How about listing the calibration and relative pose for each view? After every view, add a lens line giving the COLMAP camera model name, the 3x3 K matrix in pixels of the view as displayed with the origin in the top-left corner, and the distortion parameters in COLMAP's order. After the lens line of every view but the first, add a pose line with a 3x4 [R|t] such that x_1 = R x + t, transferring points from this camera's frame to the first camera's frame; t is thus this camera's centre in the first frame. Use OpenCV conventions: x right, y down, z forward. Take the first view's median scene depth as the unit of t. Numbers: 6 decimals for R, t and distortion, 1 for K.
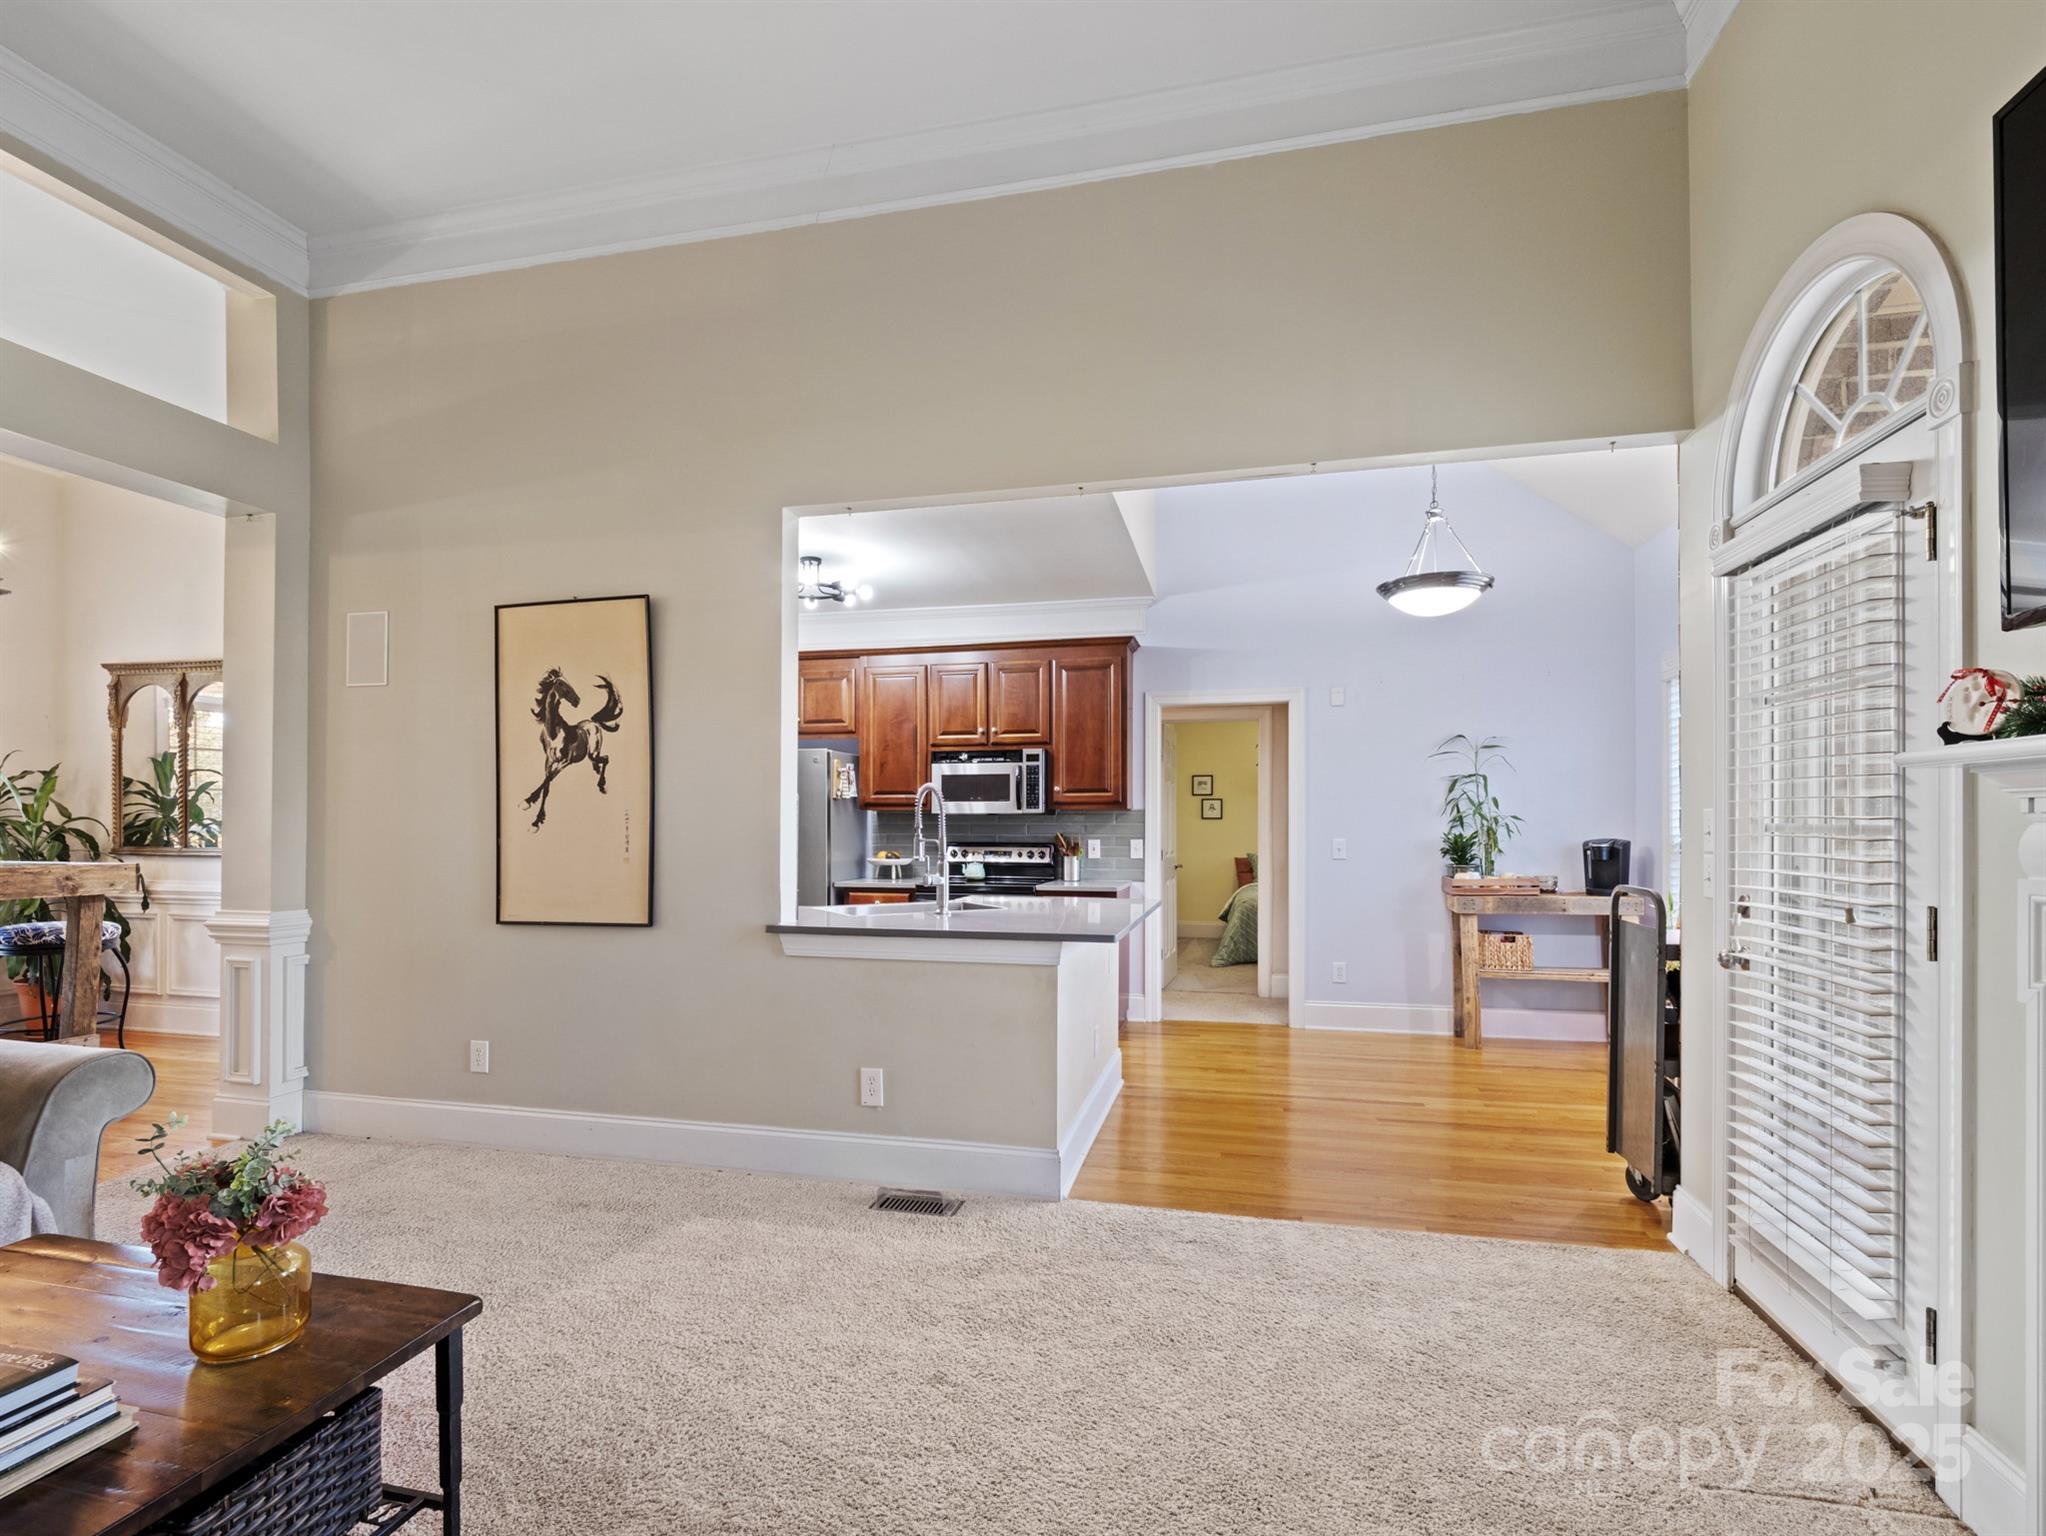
lens RADIAL K [[982.0, 0, 1035.7], [0, 982.0, 818.5], [0, 0, 1]] dist [-0.004384, -0.003421]
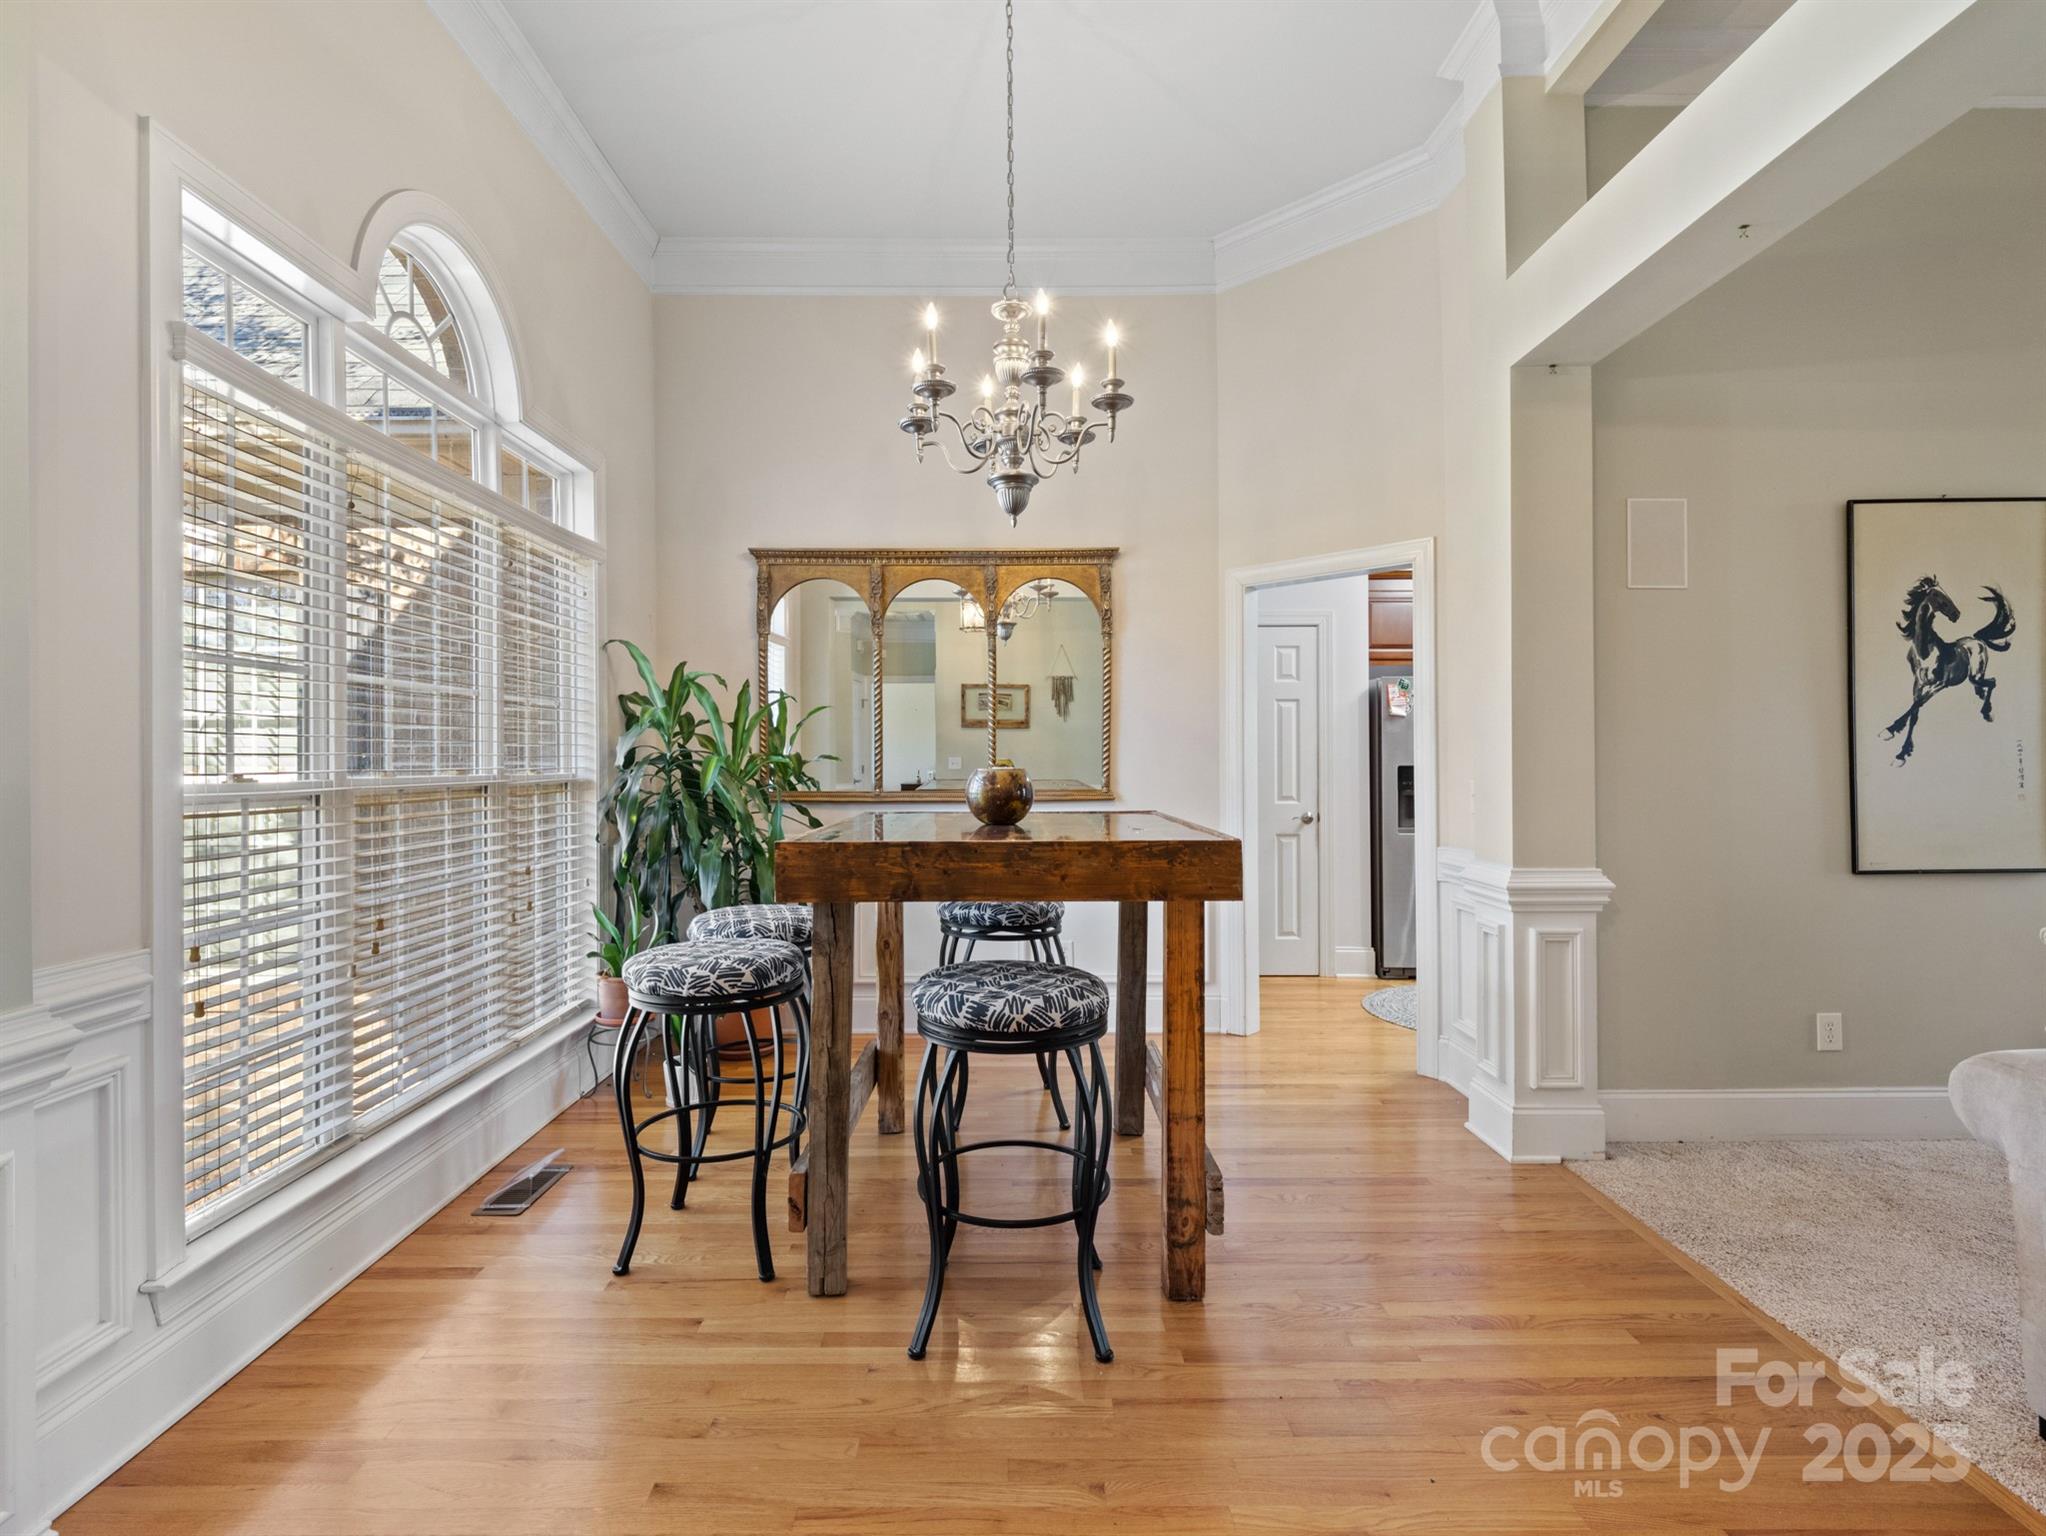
lens RADIAL K [[982.0, 0, 1025.1], [0, 982.0, 754.4], [0, 0, 1]] dist [-0.004384, -0.003421]
pose [[0.974324, -0.003972, 0.225117, -1.459593], [0.004571, 0.999987, -0.002139, 0.002027], [-0.225105, 0.003114, 0.974329, 0.341393]]
